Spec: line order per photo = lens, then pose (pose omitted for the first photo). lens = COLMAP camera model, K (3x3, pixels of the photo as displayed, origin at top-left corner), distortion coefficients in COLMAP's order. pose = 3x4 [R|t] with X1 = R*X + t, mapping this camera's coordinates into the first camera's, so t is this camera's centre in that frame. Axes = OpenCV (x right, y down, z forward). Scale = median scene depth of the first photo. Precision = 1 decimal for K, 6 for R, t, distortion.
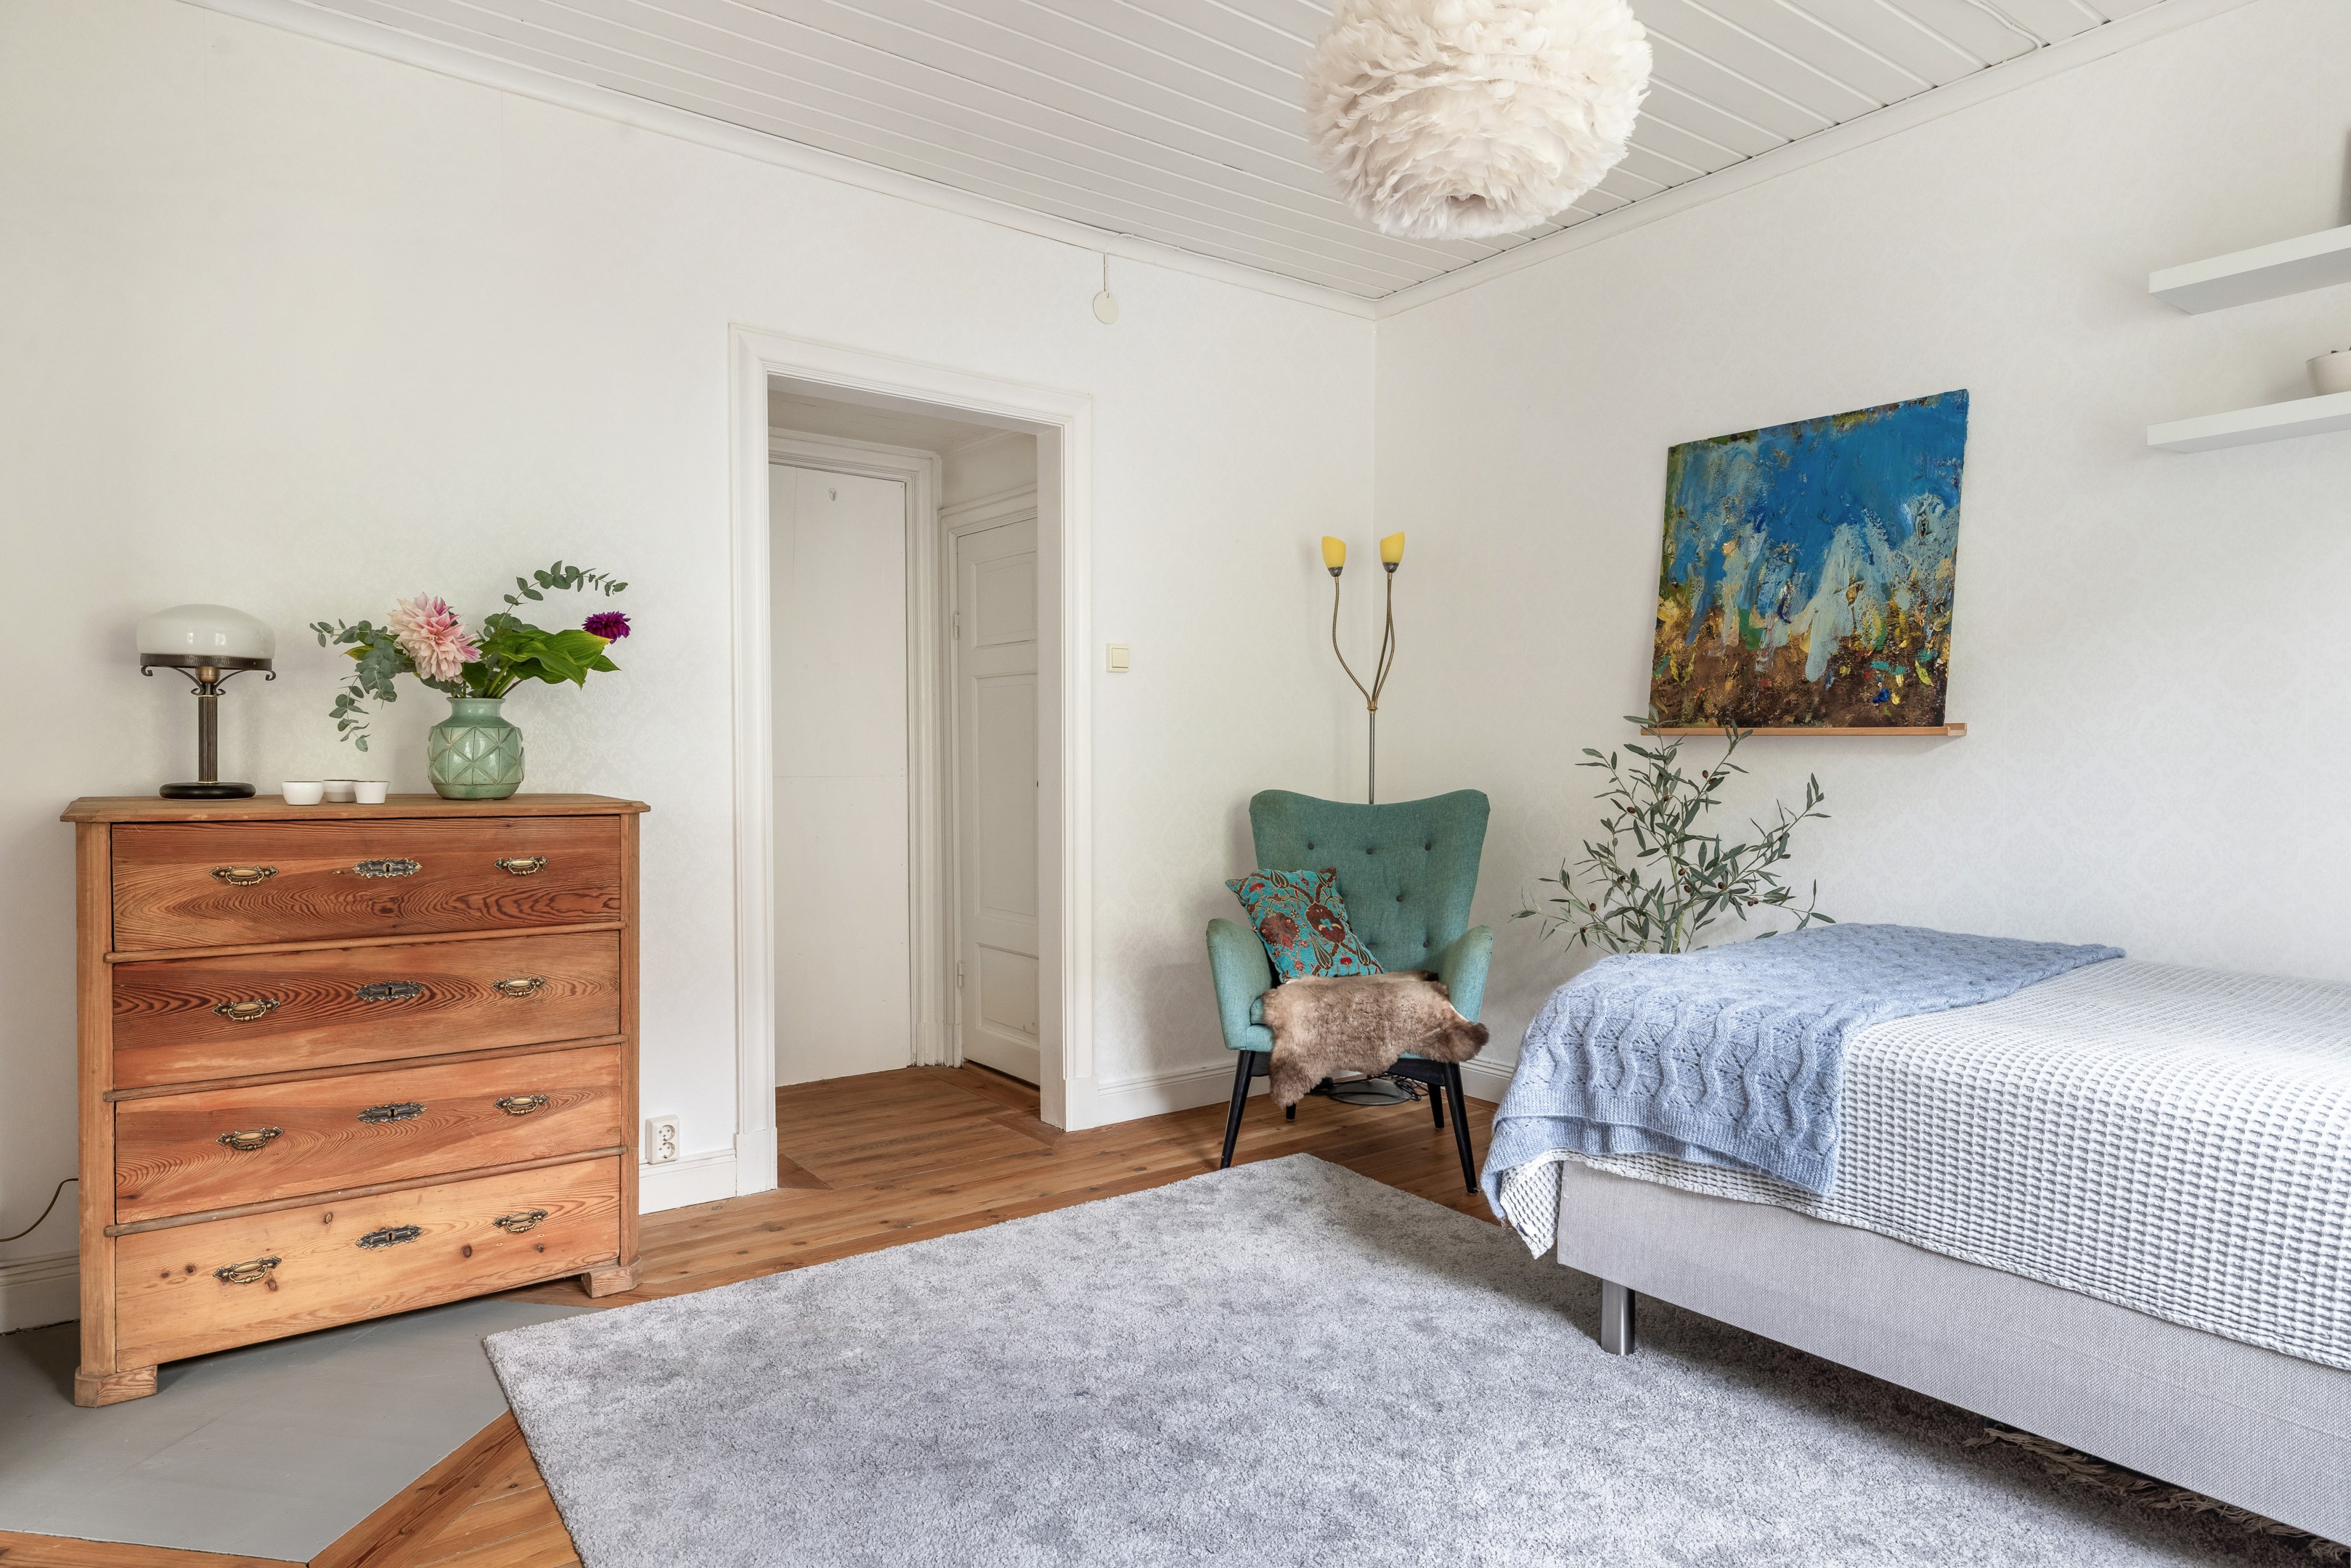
lens RADIAL K [[1389.5, 0, 1187.0], [0, 1389.5, 786.1], [0, 0, 1]] dist [0.007412, 0.002180]
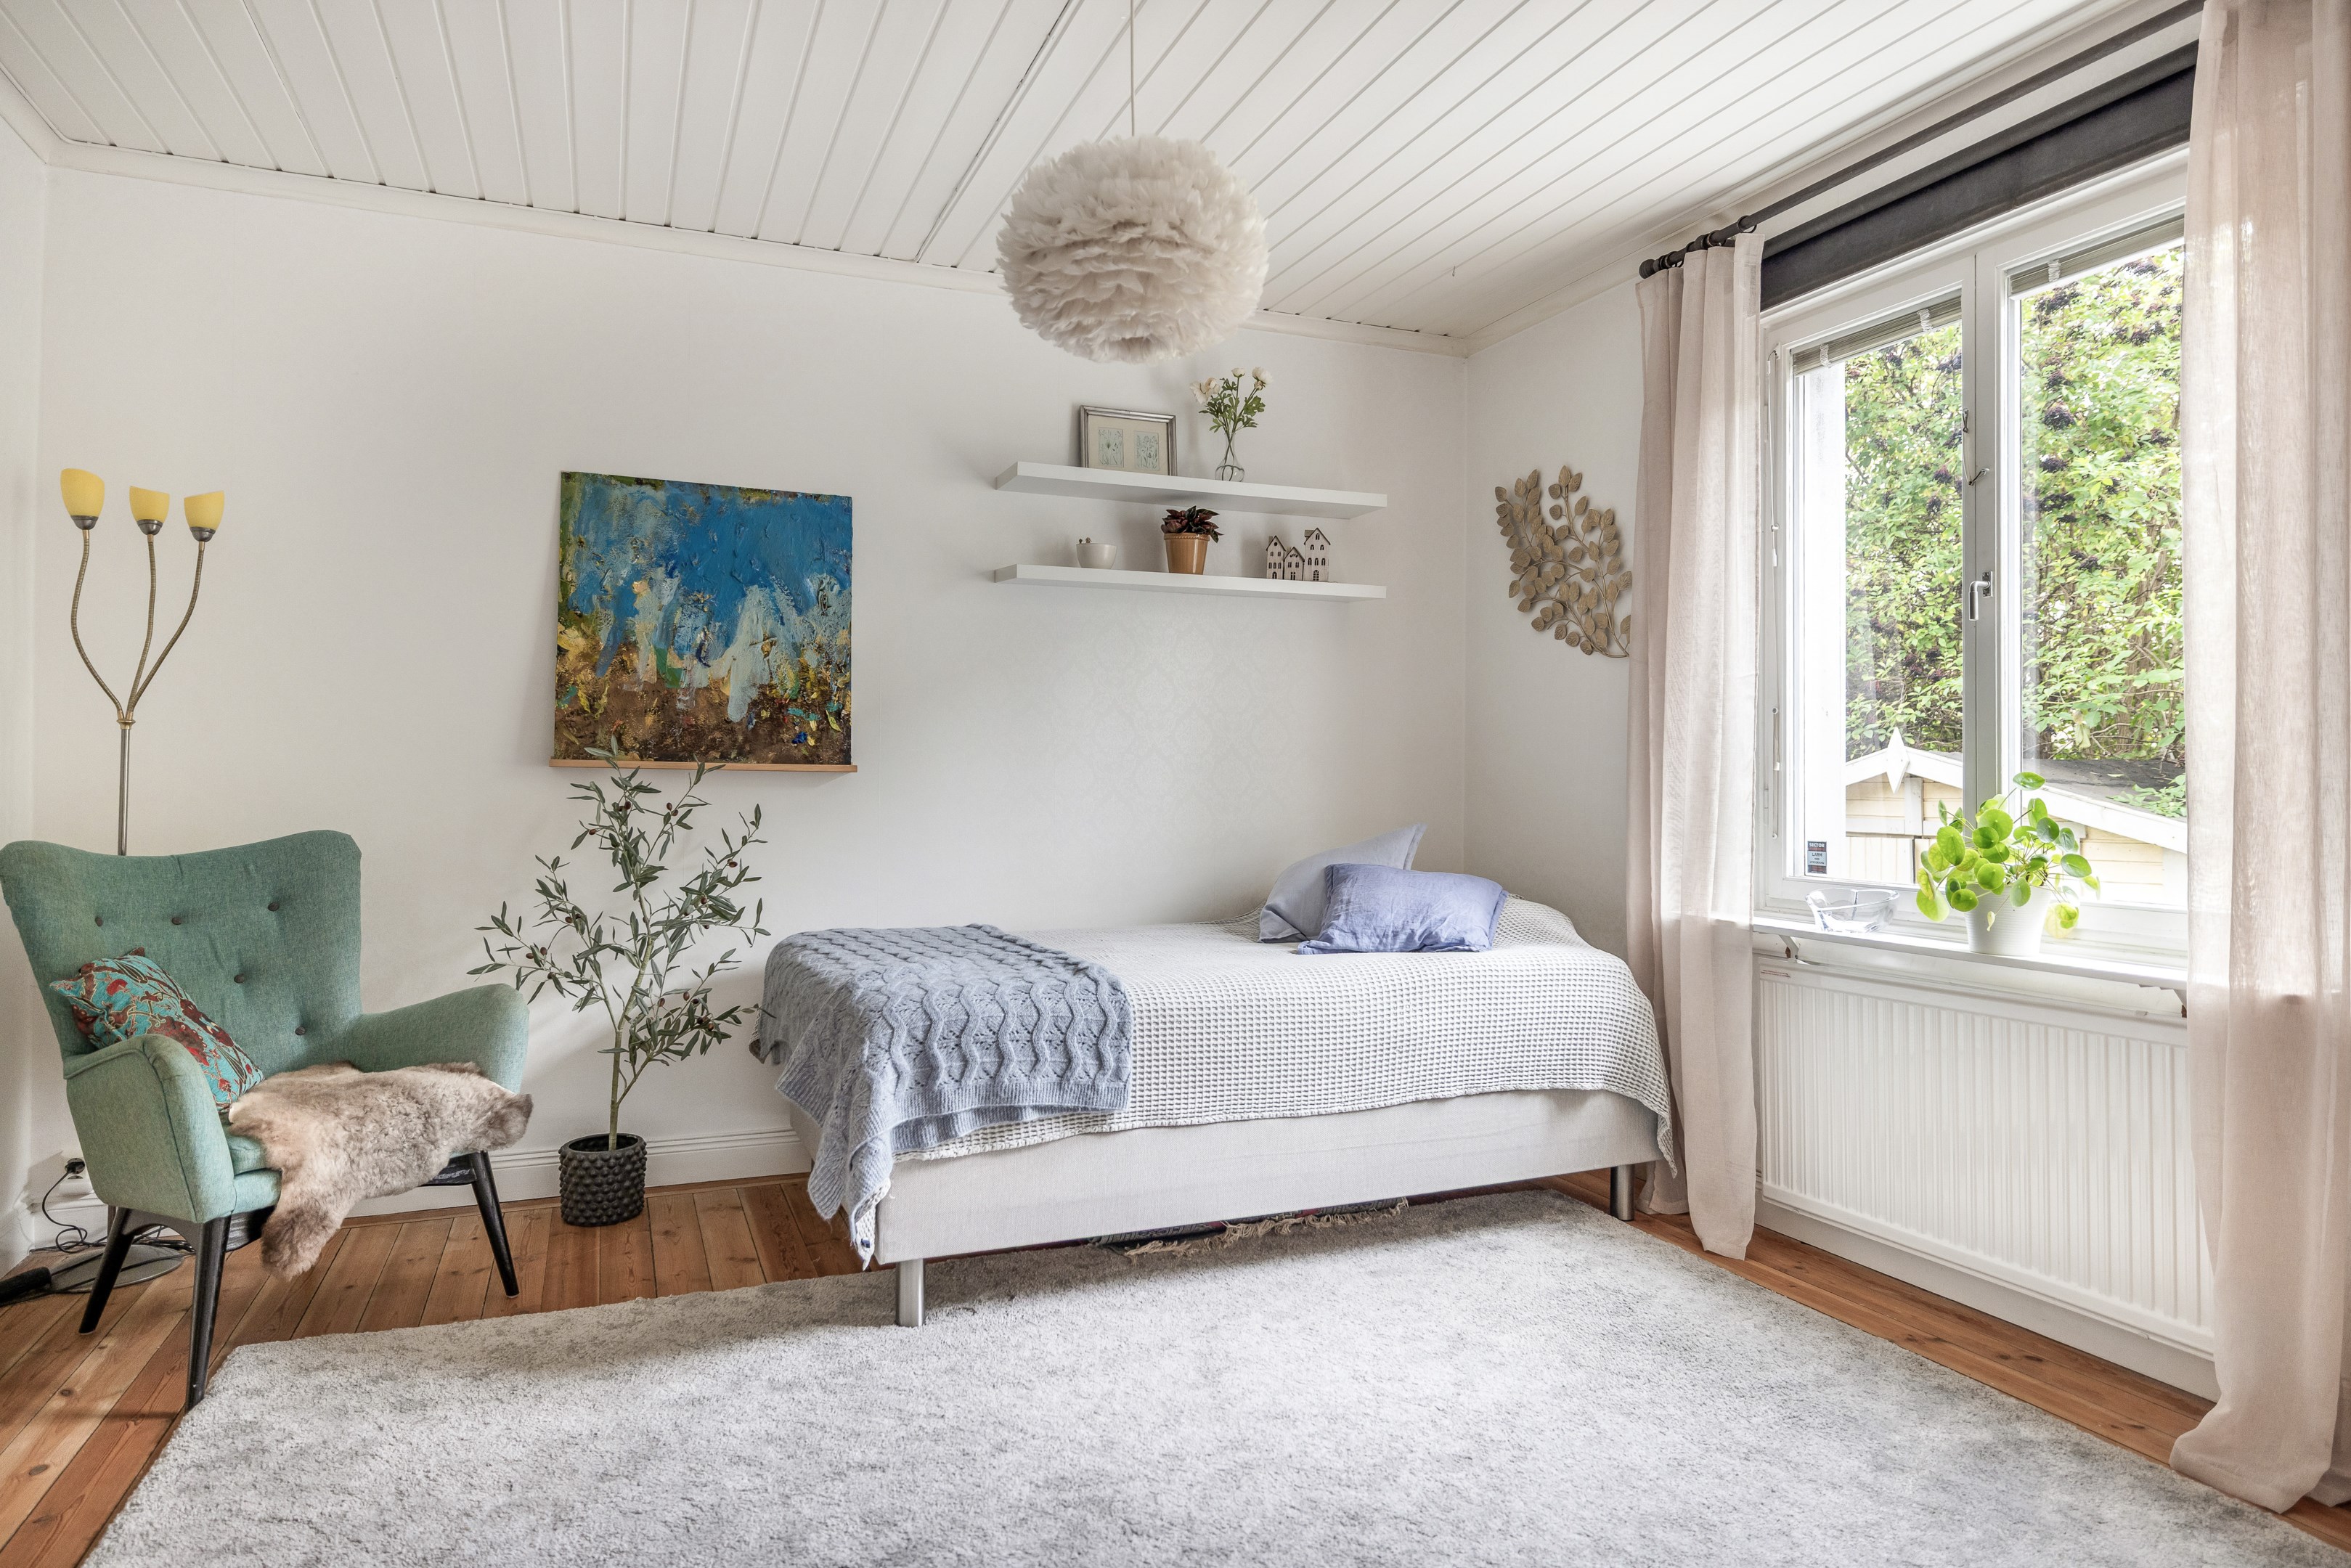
lens RADIAL K [[1389.5, 0, 1182.5], [0, 1389.5, 771.7], [0, 0, 1]] dist [0.007412, 0.002180]
pose [[0.240194, 0.007918, 0.970693, -0.546816], [0.018478, 0.999748, -0.012728, -0.014324], [-0.970549, 0.020994, 0.239987, 0.385433]]
